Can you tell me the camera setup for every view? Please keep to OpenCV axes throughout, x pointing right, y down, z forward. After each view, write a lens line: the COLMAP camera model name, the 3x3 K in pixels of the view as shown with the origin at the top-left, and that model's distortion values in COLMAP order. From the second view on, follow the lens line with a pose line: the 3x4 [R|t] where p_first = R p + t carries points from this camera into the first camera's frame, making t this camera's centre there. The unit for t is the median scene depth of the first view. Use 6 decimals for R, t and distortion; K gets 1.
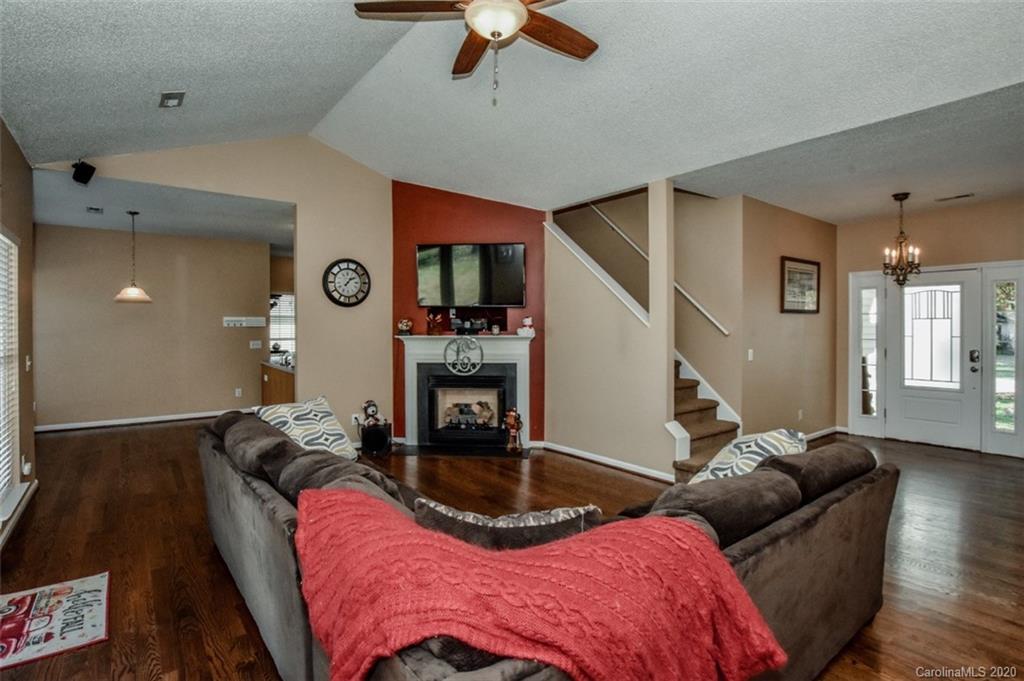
lens RADIAL K [[526.0, 0, 509.4], [0, 526.0, 331.7], [0, 0, 1]] dist [-0.019622, 0.002695]
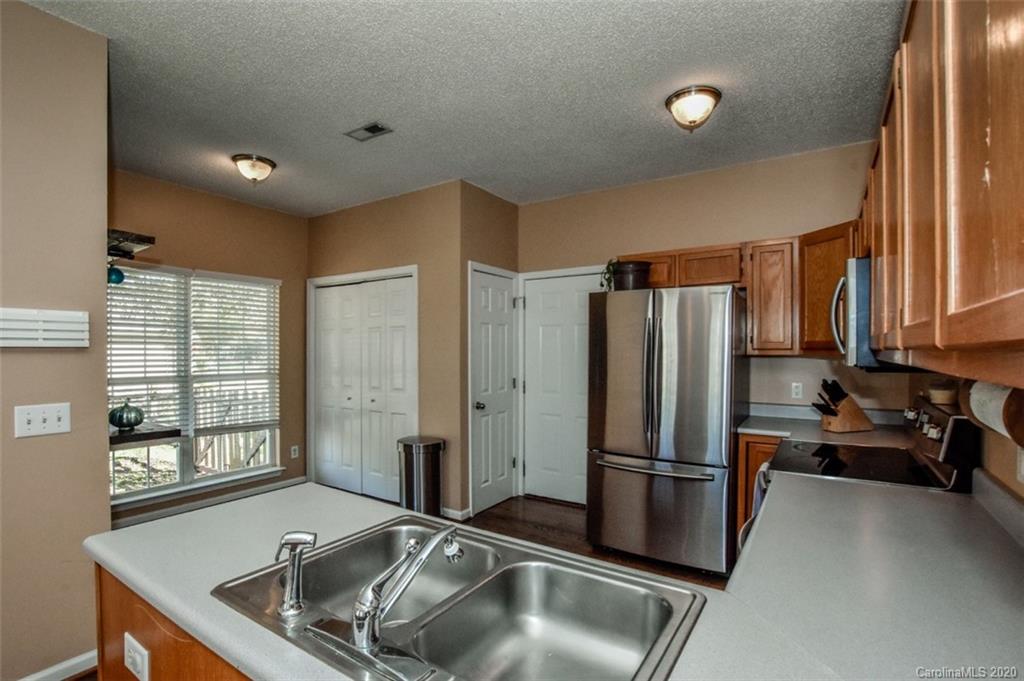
lens RADIAL K [[481.5, 0, 508.6], [0, 481.5, 355.3], [0, 0, 1]] dist [-0.025890, 0.003114]
pose [[0.945044, -0.005880, 0.326889, -0.480676], [0.006522, 0.999978, -0.000868, -0.005726], [-0.326877, 0.002952, 0.945062, 0.988002]]
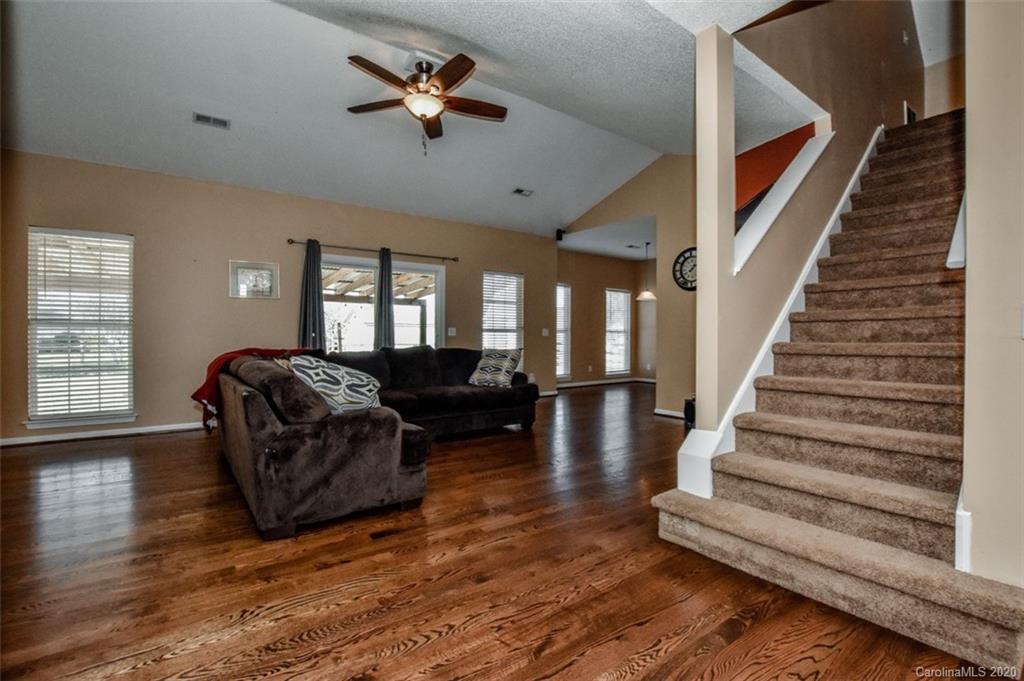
lens RADIAL K [[459.0, 0, 514.3], [0, 459.0, 339.4], [0, 0, 1]] dist [-0.030615, 0.004379]
pose [[-0.006012, 0.009696, -0.999935, 0.660386], [-0.017100, 0.999806, 0.009798, 0.052795], [0.999836, 0.017158, -0.005846, 0.622985]]
